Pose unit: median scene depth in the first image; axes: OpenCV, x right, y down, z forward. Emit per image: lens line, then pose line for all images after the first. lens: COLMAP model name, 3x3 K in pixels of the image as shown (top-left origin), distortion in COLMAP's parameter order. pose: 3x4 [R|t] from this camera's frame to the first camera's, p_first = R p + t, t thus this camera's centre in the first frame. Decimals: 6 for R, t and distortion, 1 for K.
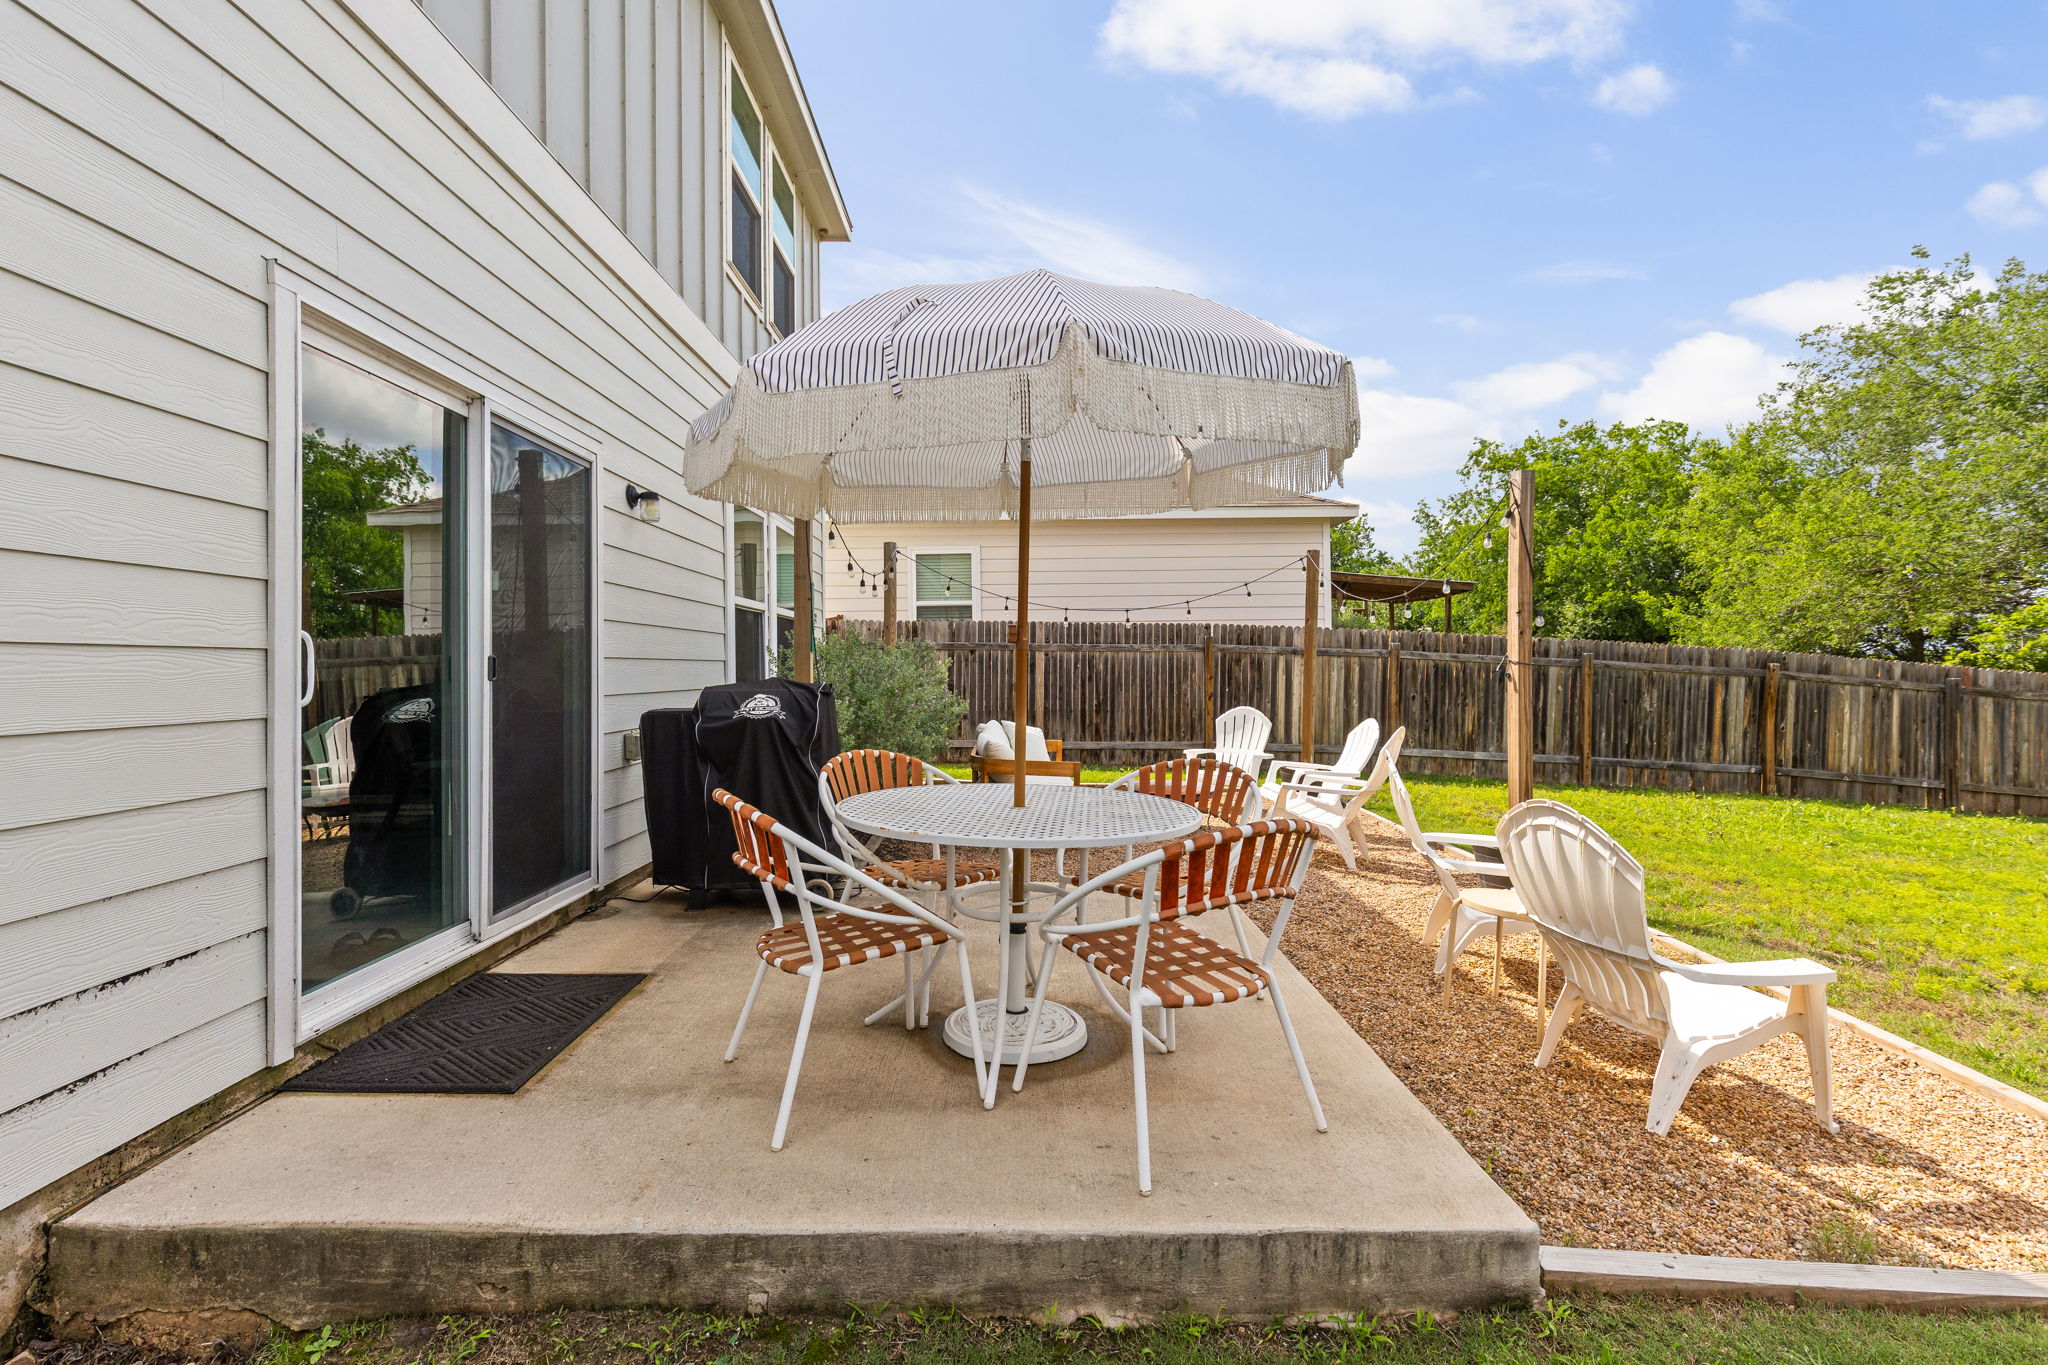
lens RADIAL K [[938.8, 0, 1014.6], [0, 938.8, 664.2], [0, 0, 1]] dist [0.008743, -0.000397]
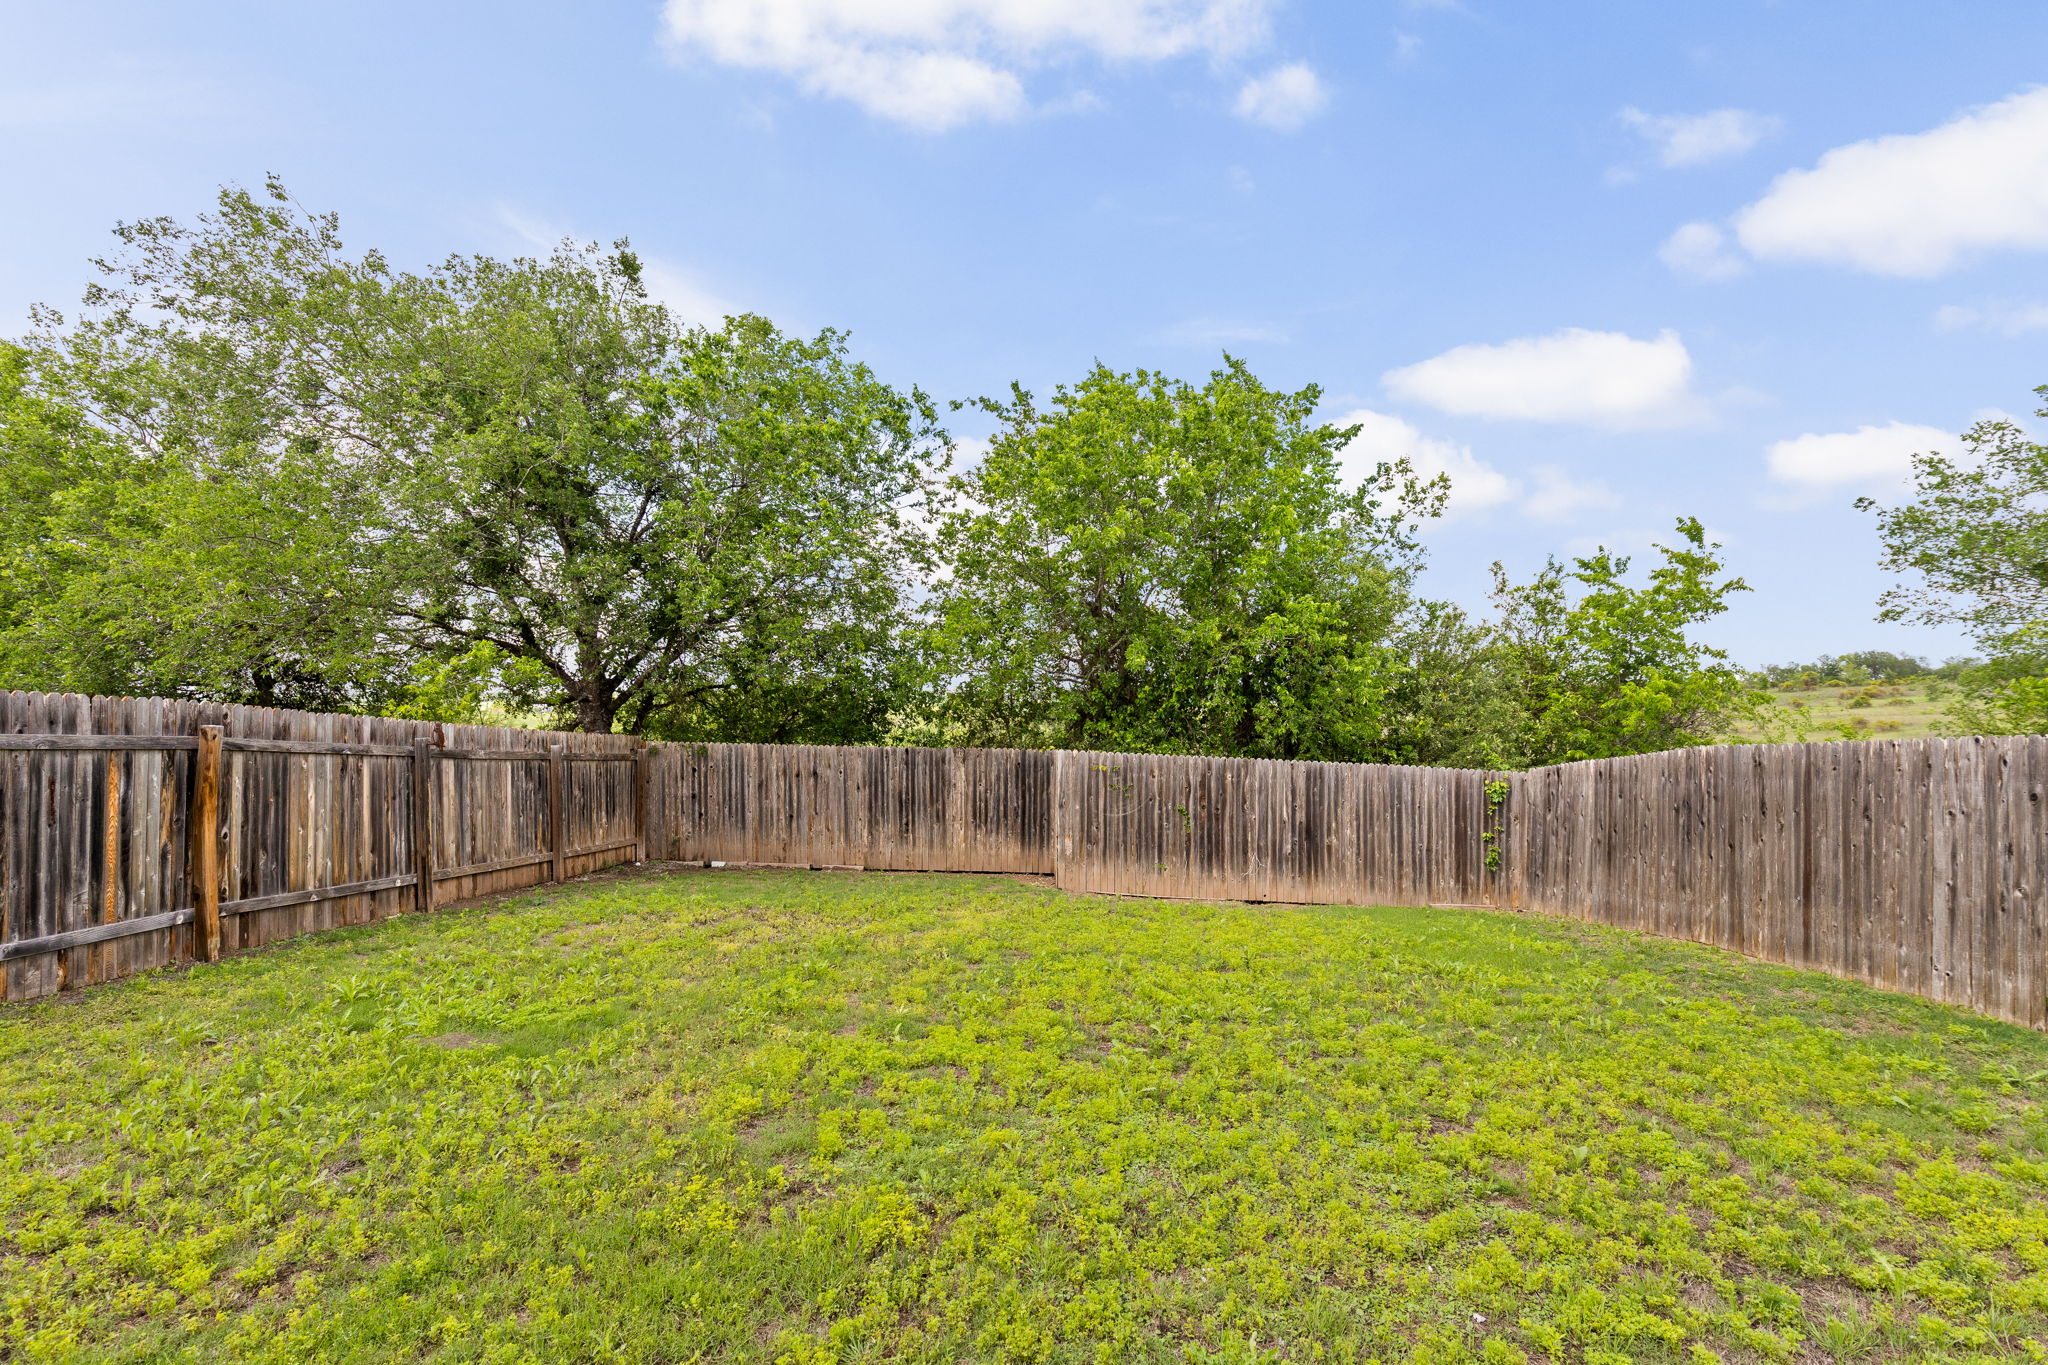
lens RADIAL K [[938.8, 0, 1029.7], [0, 938.8, 733.0], [0, 0, 1]] dist [0.008743, -0.000397]
pose [[0.030730, -0.037140, 0.998837, 0.253028], [0.008490, 0.999283, 0.036895, -0.012437], [-0.999492, 0.007346, 0.031024, 0.490365]]
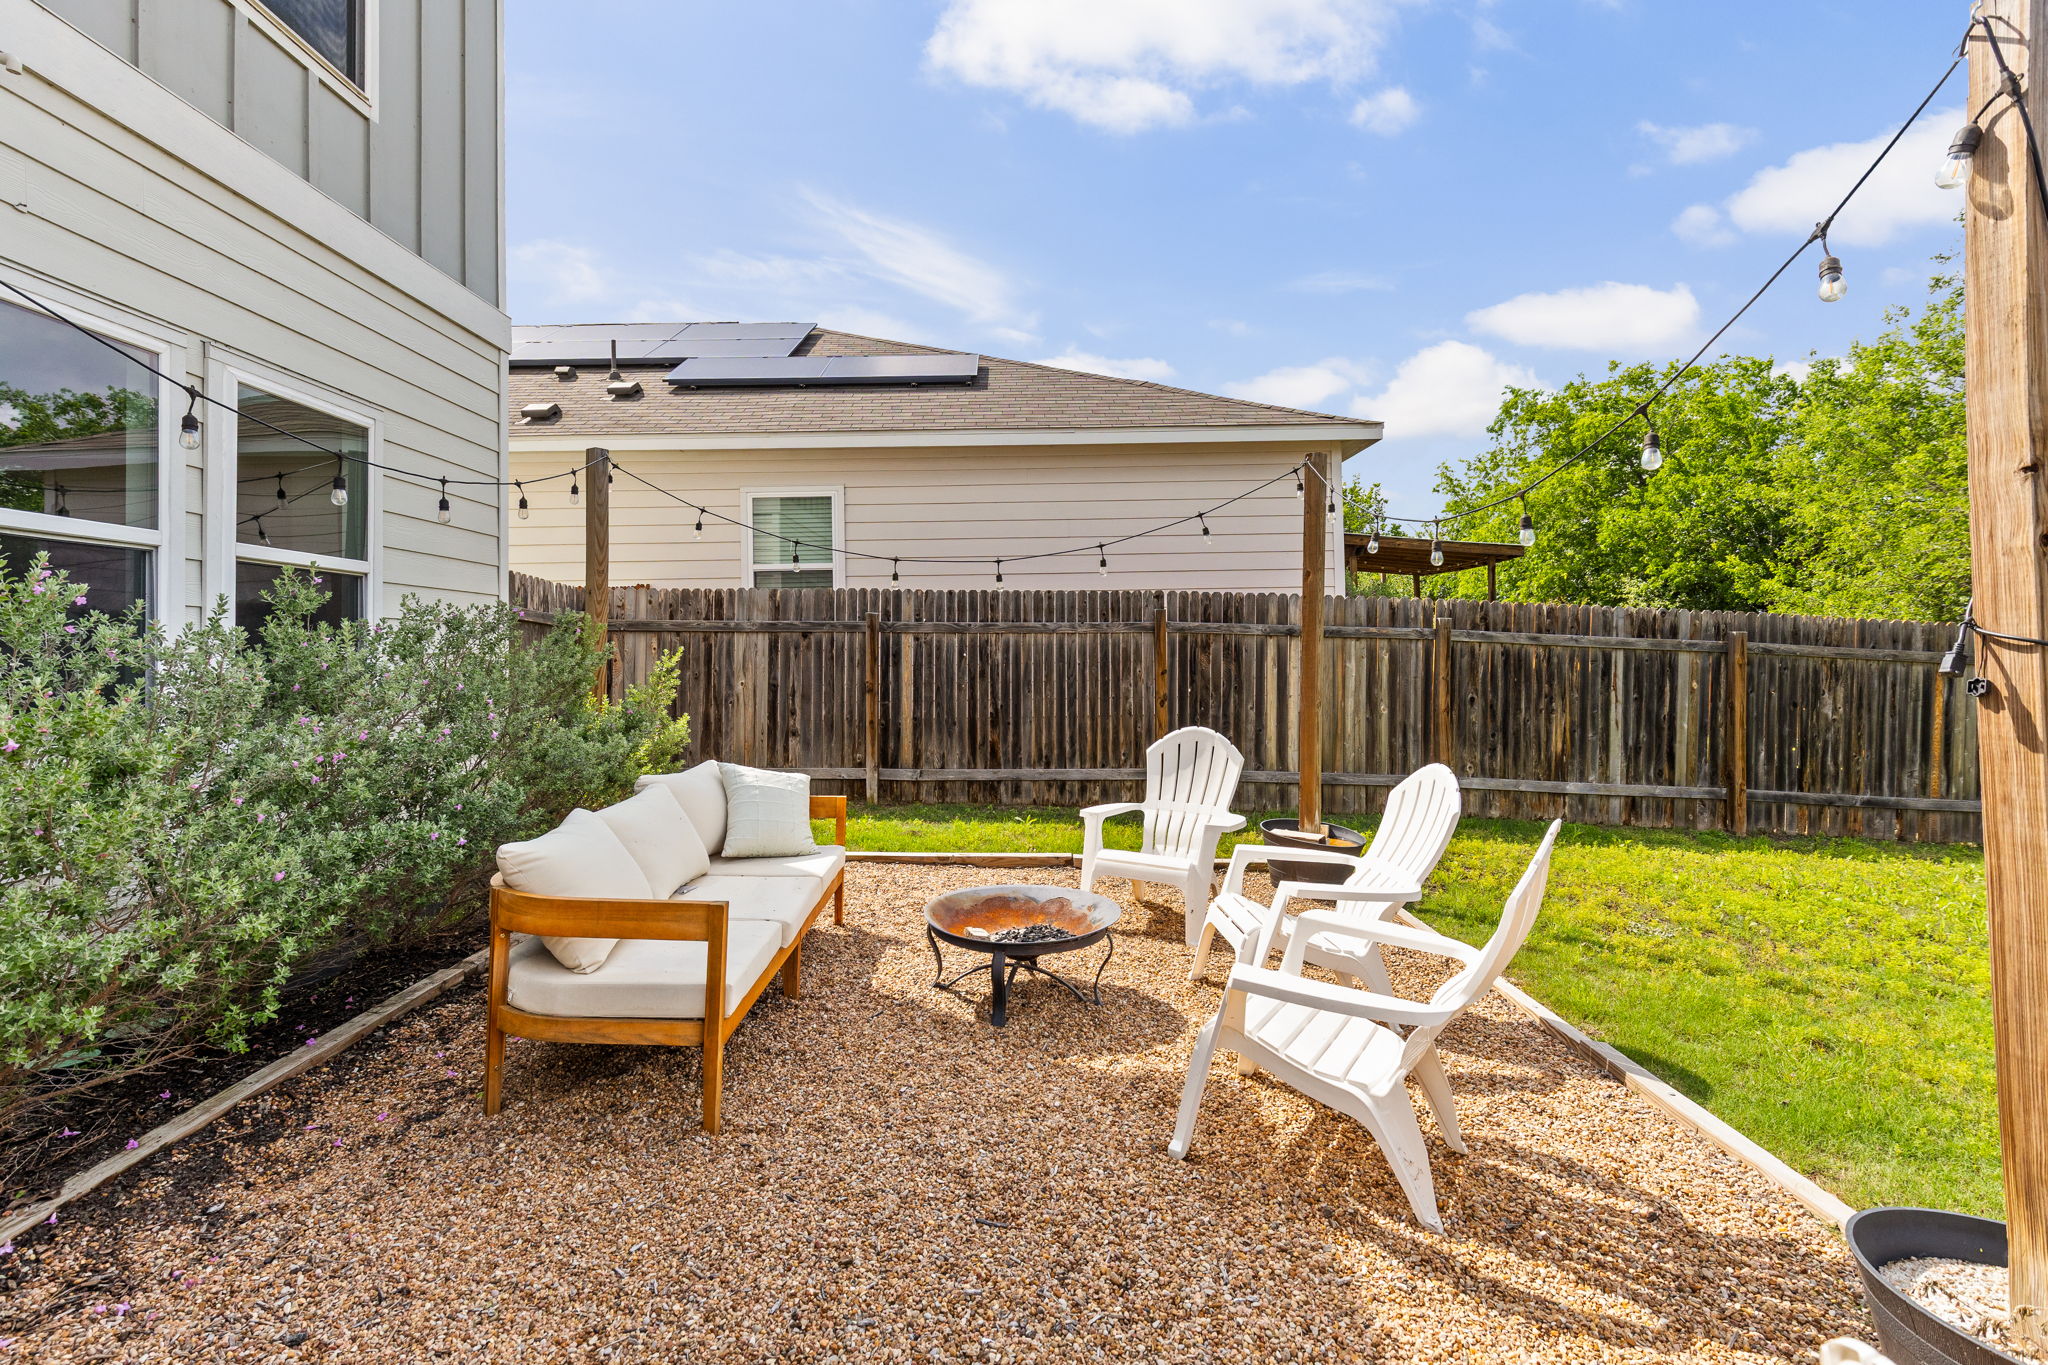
lens RADIAL K [[938.8, 0, 1013.9], [0, 938.8, 632.2], [0, 0, 1]] dist [0.008743, -0.000397]
pose [[0.999950, -0.005700, -0.008164, 0.108166], [0.005527, 0.999763, -0.021070, -0.000261], [0.008282, 0.021024, 0.999745, 0.335491]]
